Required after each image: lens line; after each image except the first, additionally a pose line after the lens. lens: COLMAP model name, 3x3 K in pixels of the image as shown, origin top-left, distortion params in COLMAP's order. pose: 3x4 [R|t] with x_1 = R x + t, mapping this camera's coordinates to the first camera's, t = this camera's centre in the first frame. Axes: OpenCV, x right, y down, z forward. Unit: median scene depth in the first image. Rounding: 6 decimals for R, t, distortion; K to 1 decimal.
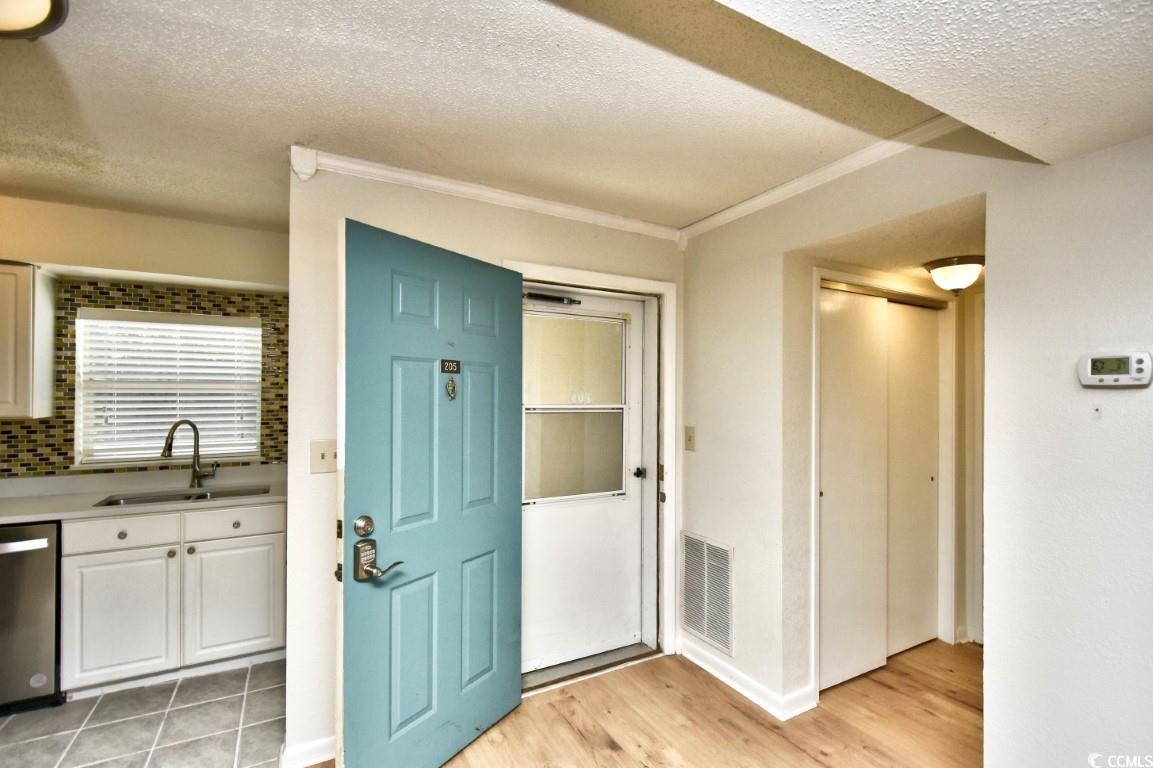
lens RADIAL K [[515.8, 0, 584.1], [0, 515.8, 392.2], [0, 0, 1]] dist [0.003358, -0.007462]
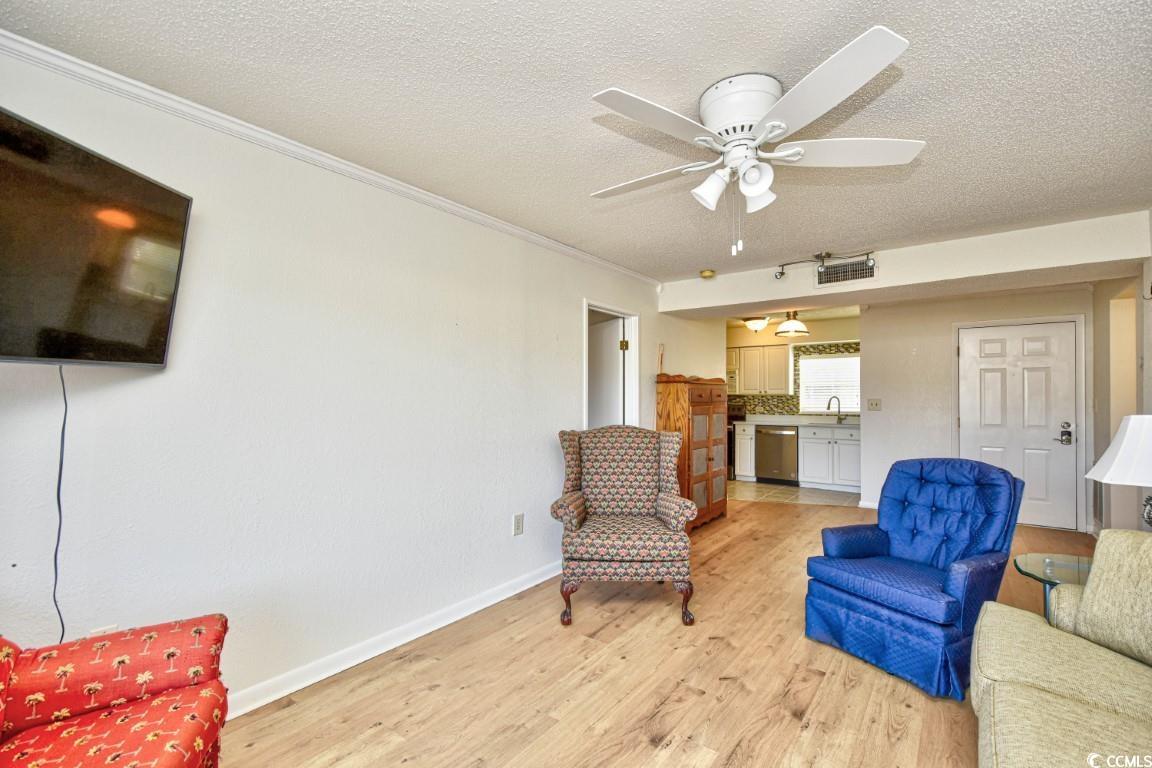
lens RADIAL K [[506.5, 0, 585.3], [0, 506.5, 391.1], [0, 0, 1]] dist [0.004004, -0.000507]
pose [[0.422921, -0.010545, -0.906105, 1.015411], [0.000493, 0.999935, -0.011407, 0.057180], [0.906167, 0.004378, 0.422898, -1.223726]]
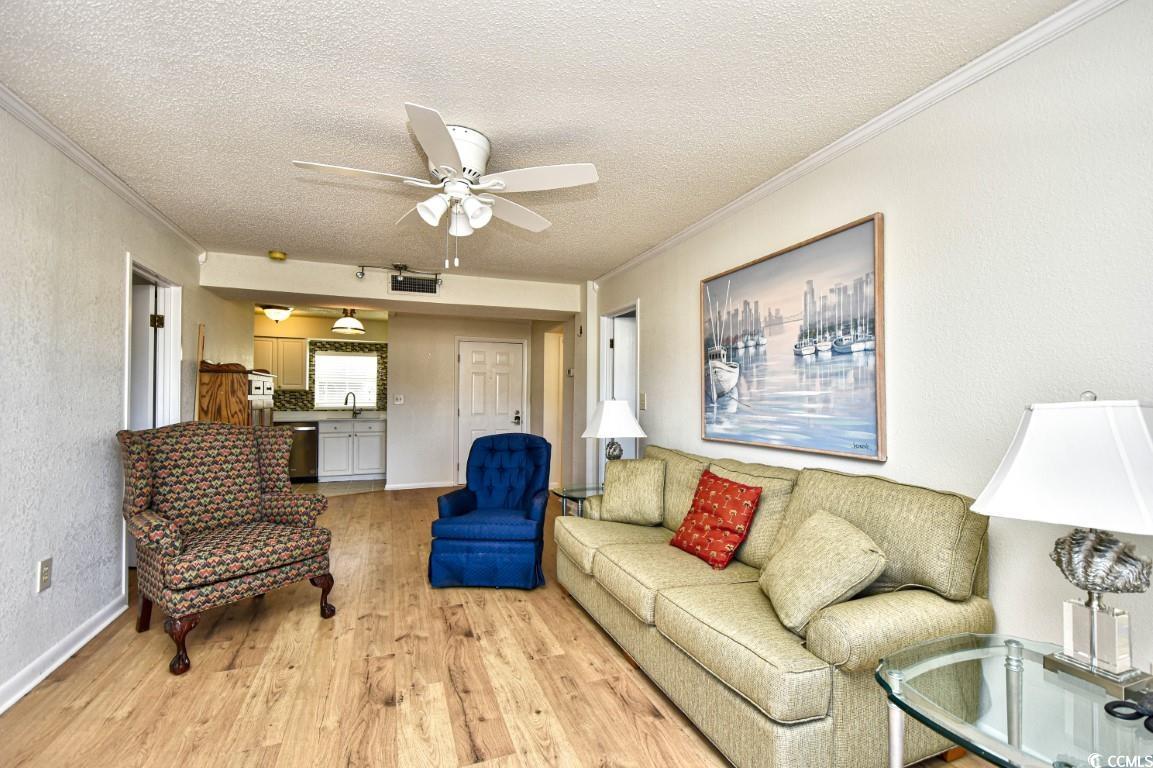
lens RADIAL K [[507.0, 0, 585.8], [0, 507.0, 391.1], [0, 0, 1]] dist [0.004004, -0.000507]
pose [[0.992036, 0.004331, -0.125880, 0.810592], [-0.005866, 0.999913, -0.011830, 0.074464], [0.125818, 0.012474, 0.991975, -1.540801]]
